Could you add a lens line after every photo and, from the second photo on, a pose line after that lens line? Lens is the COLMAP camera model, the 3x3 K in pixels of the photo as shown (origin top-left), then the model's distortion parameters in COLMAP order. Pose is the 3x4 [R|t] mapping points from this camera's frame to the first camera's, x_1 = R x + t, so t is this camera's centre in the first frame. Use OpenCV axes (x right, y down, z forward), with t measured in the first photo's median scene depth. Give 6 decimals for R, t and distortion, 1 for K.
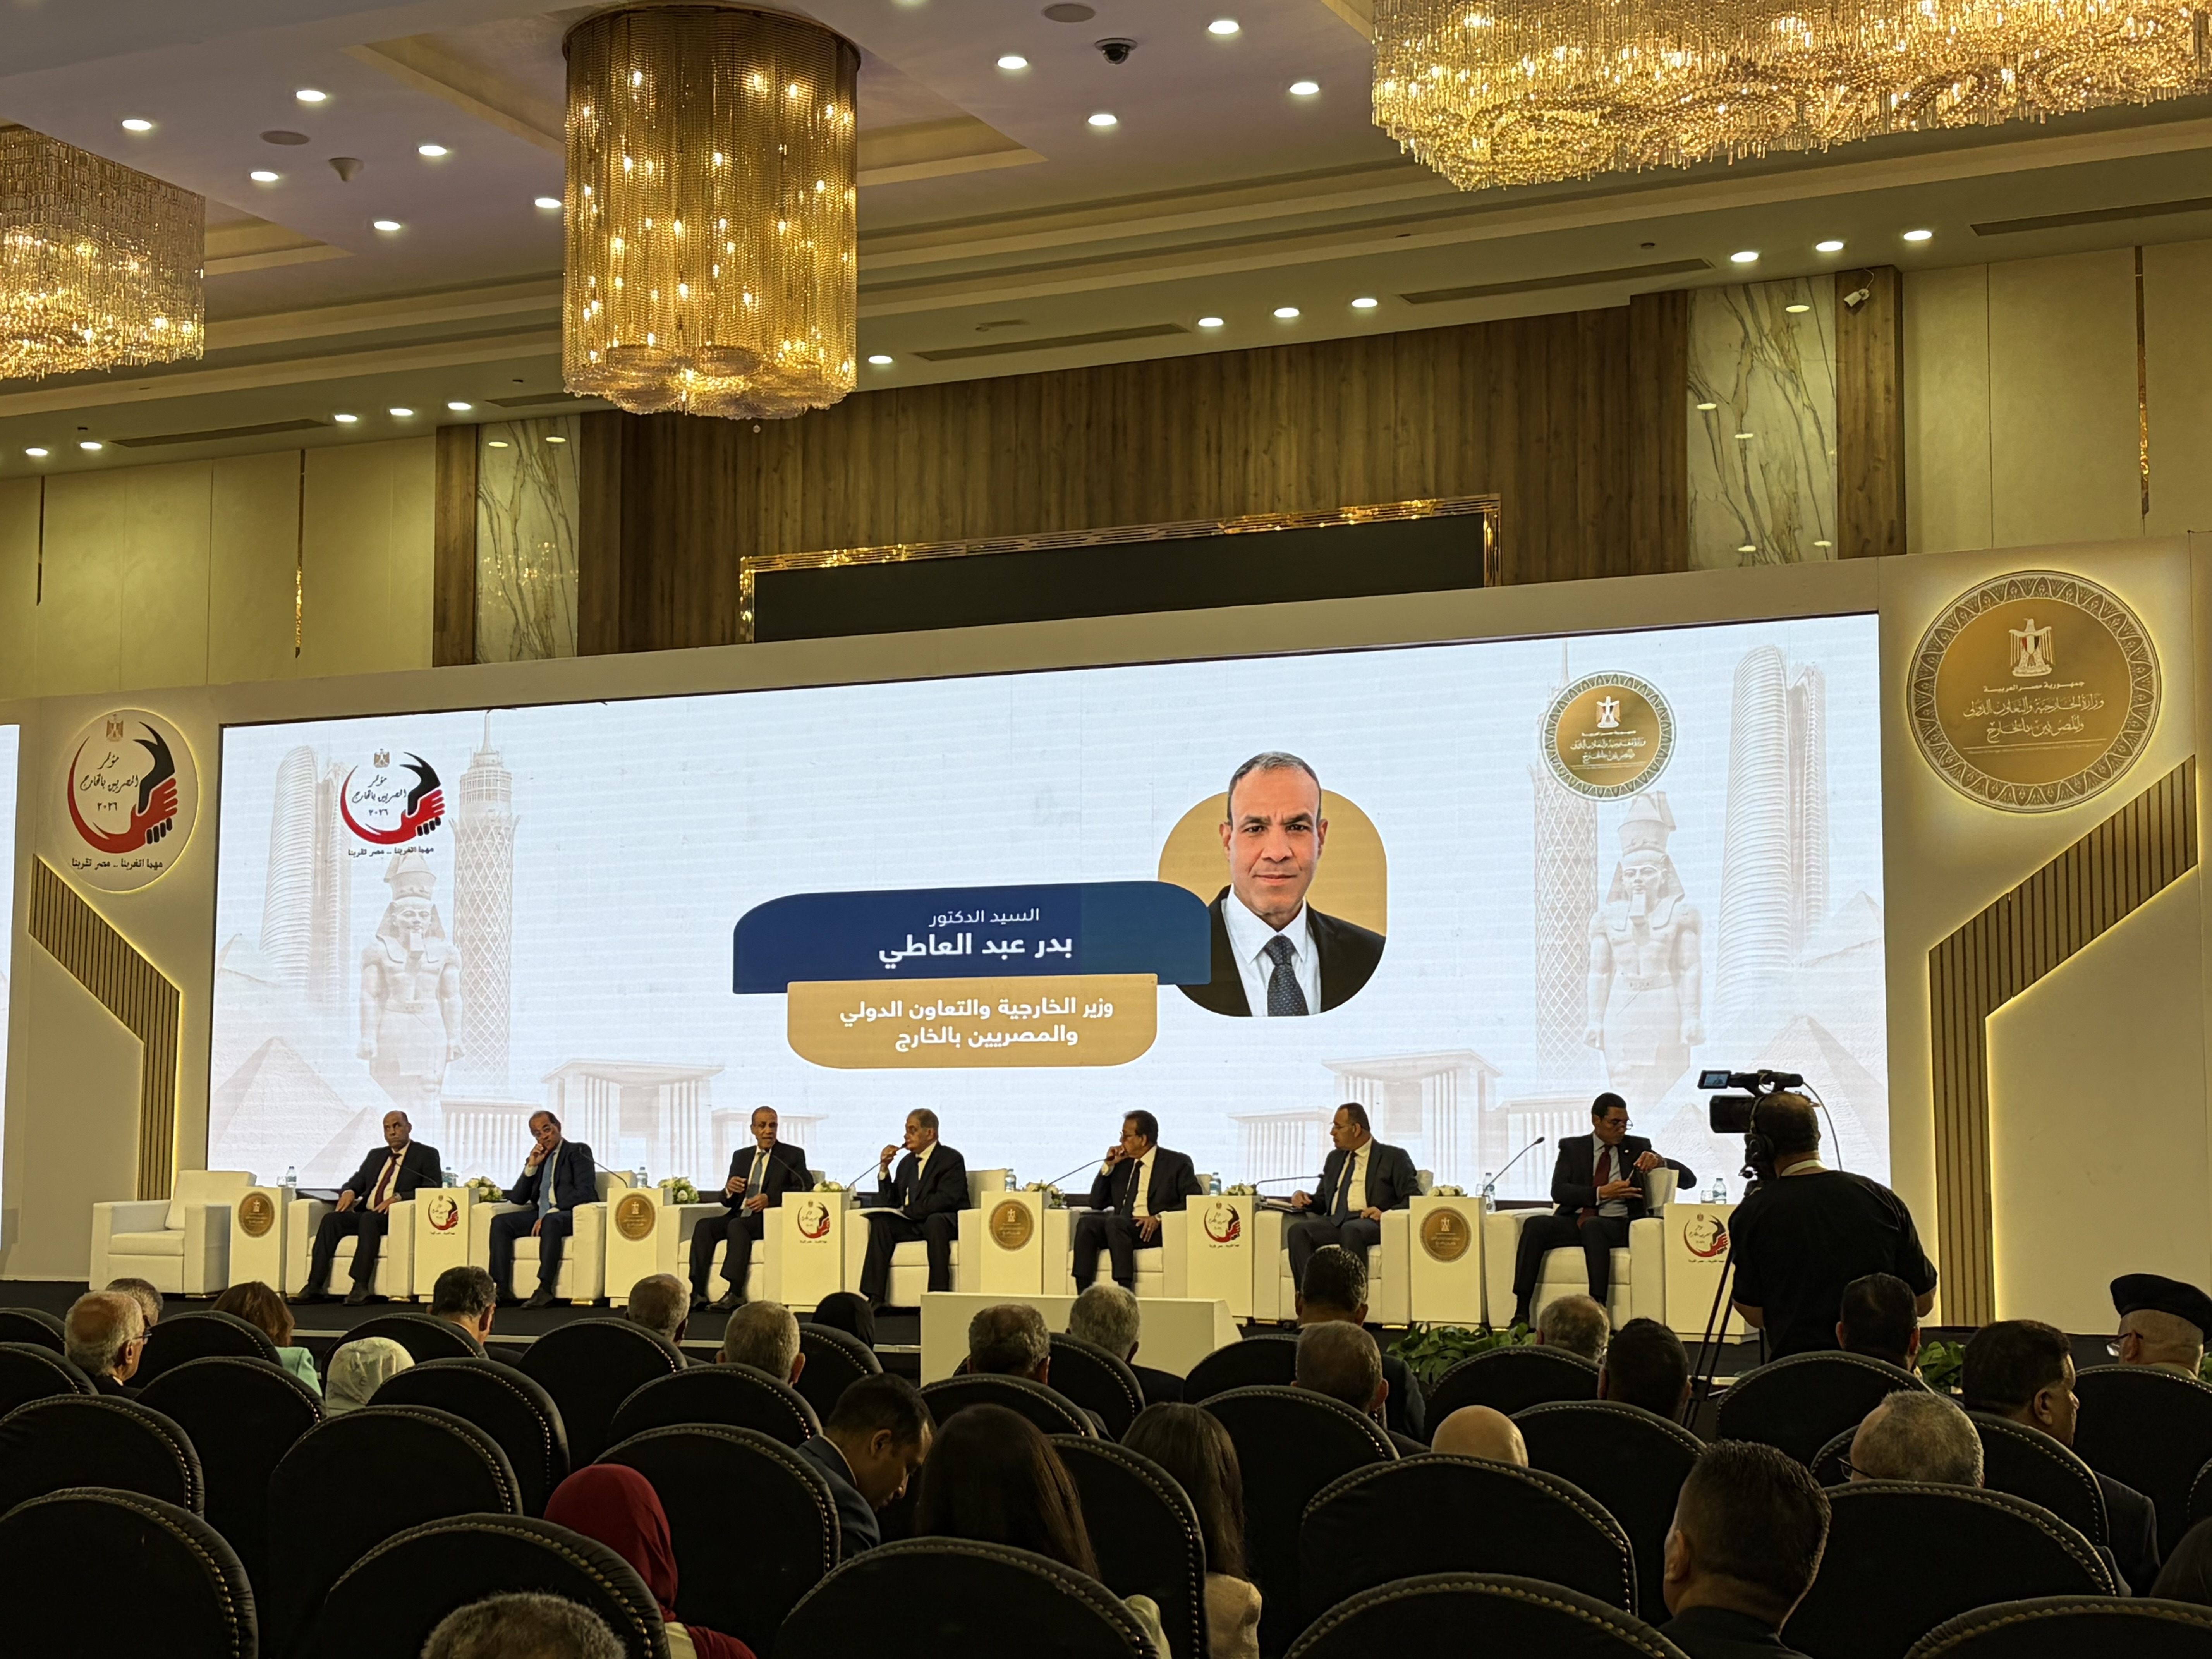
lens RADIAL K [[3371.9, 0, 1077.5], [0, 3371.9, 824.7], [0, 0, 1]] dist [0.184367, 0.000000]
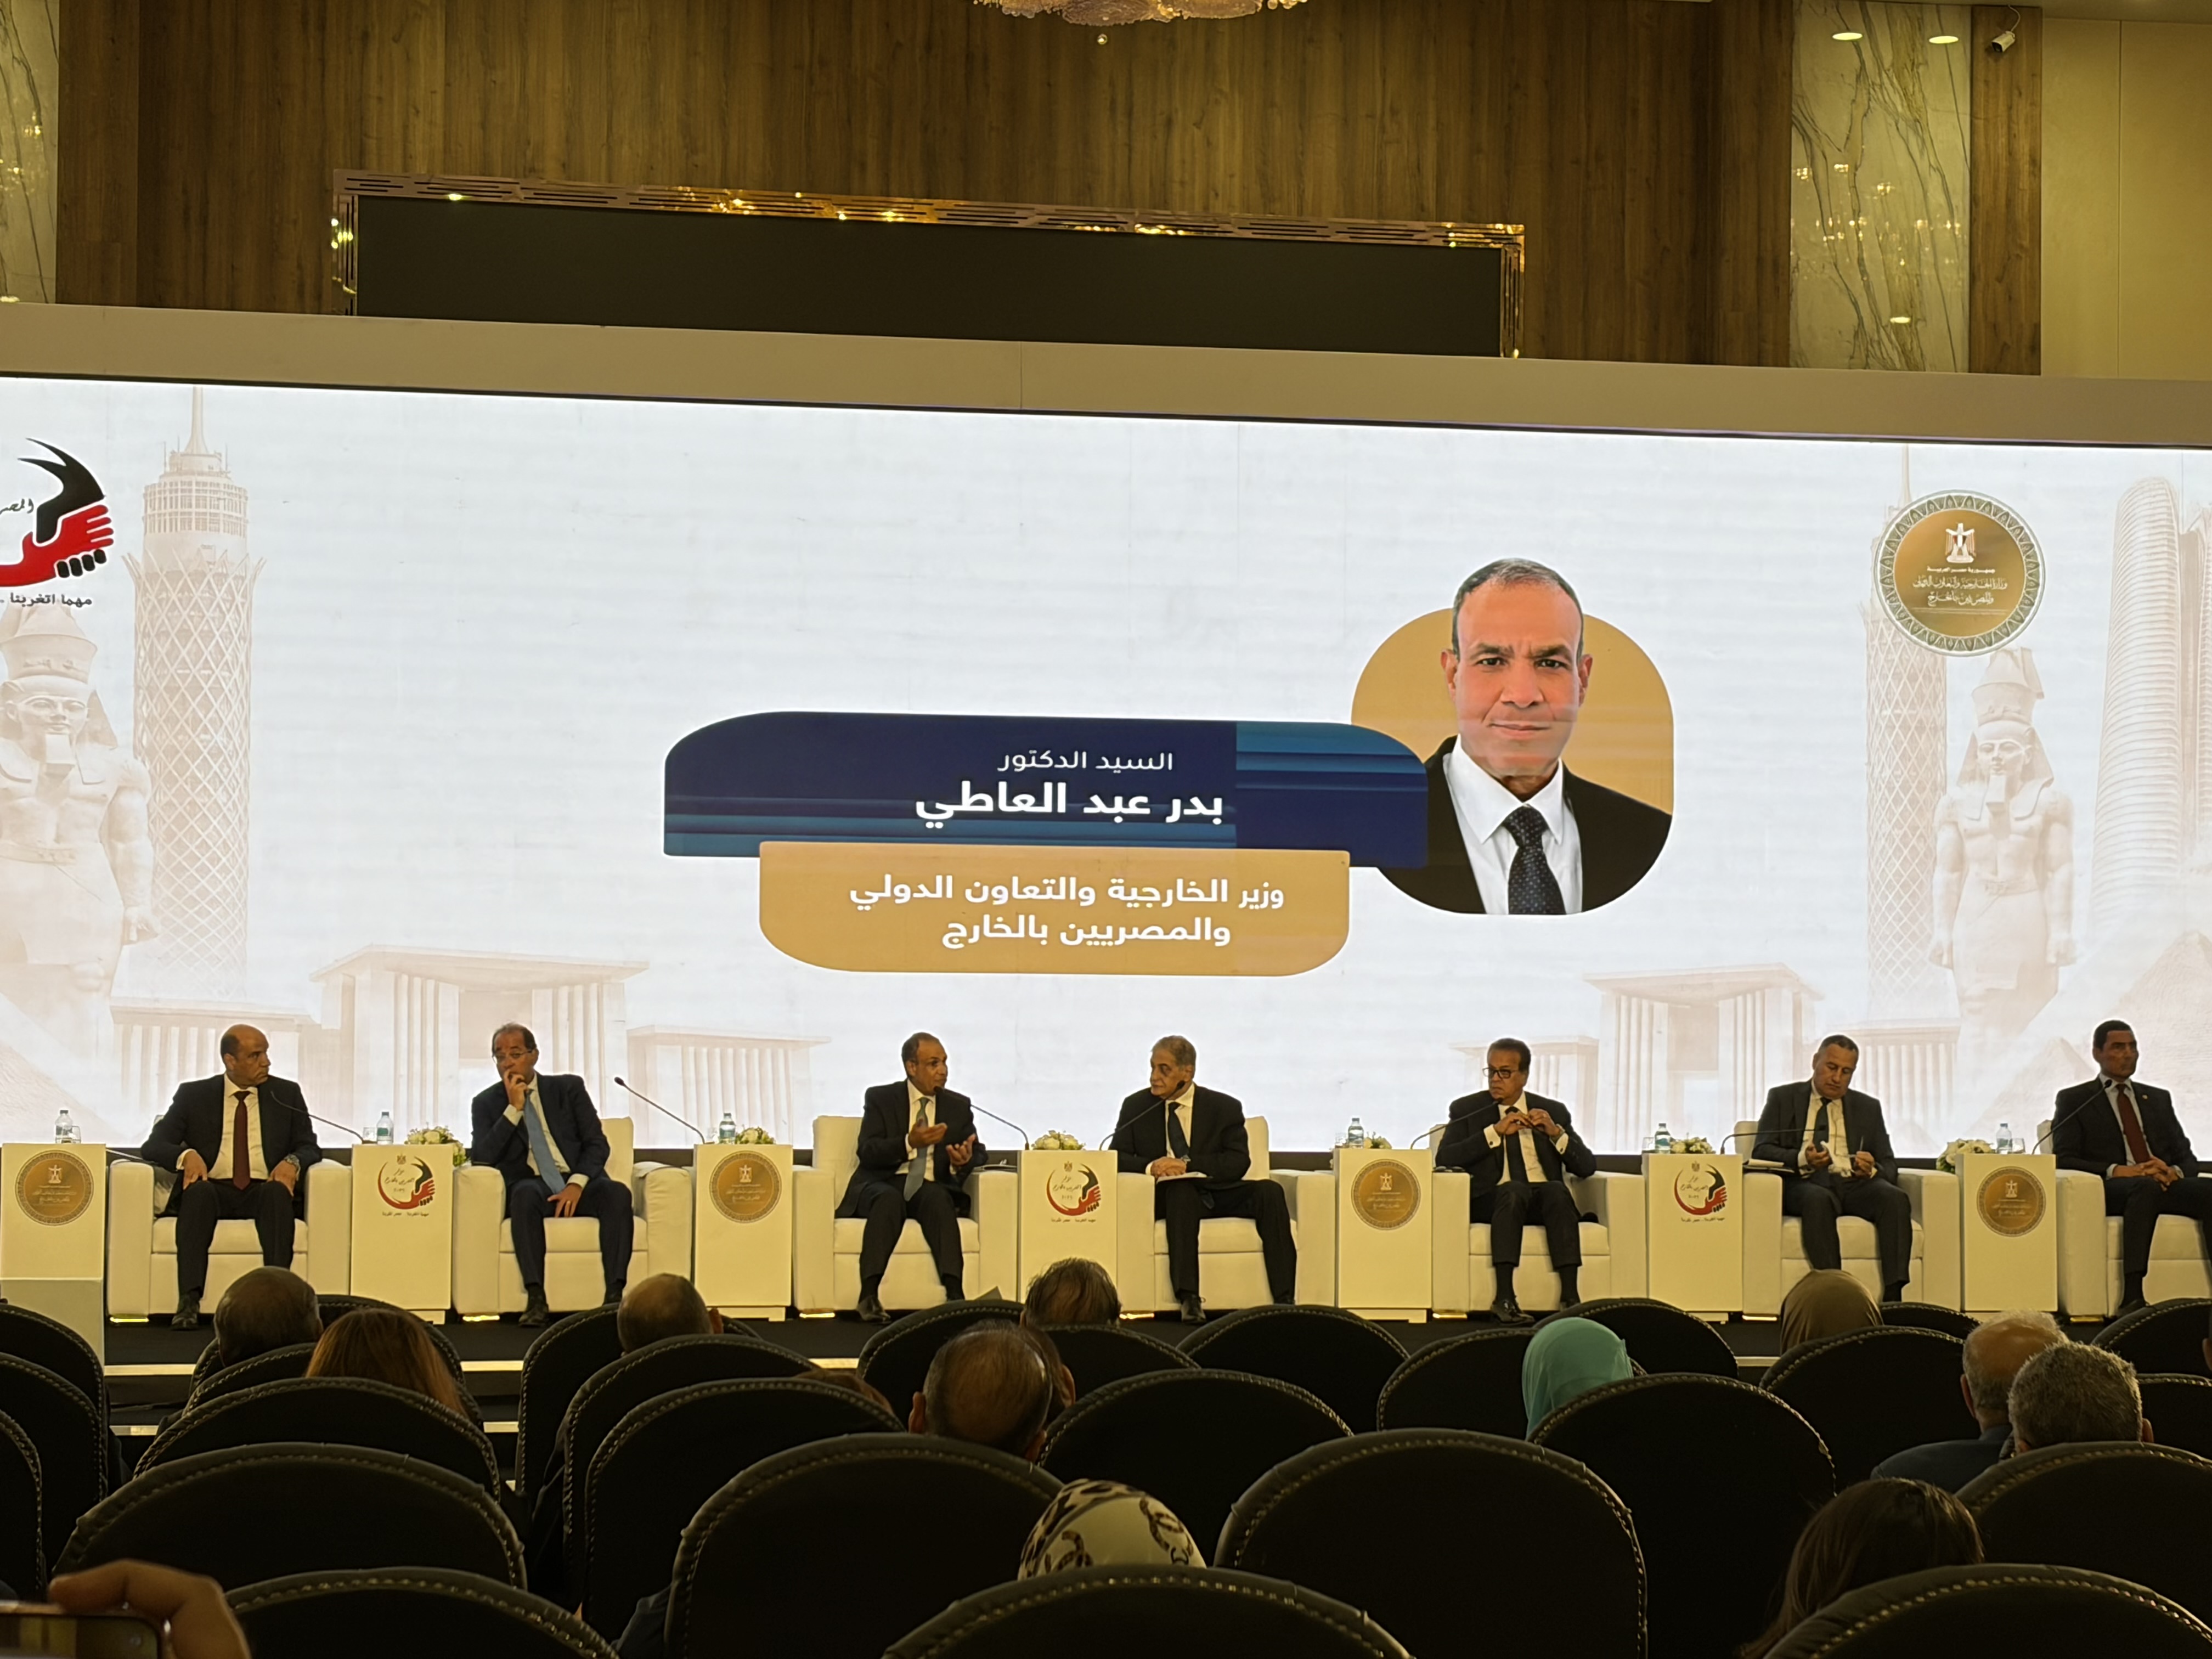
lens RADIAL K [[4713.7, 0, 1100.4], [0, 4713.7, 934.1], [0, 0, 1]] dist [0.153895, 0.000000]
pose [[0.794767, 0.020520, 0.606567, -0.609670], [-0.062993, 0.996819, 0.048817, 0.014868], [-0.603636, -0.077008, 0.793532, 0.211384]]
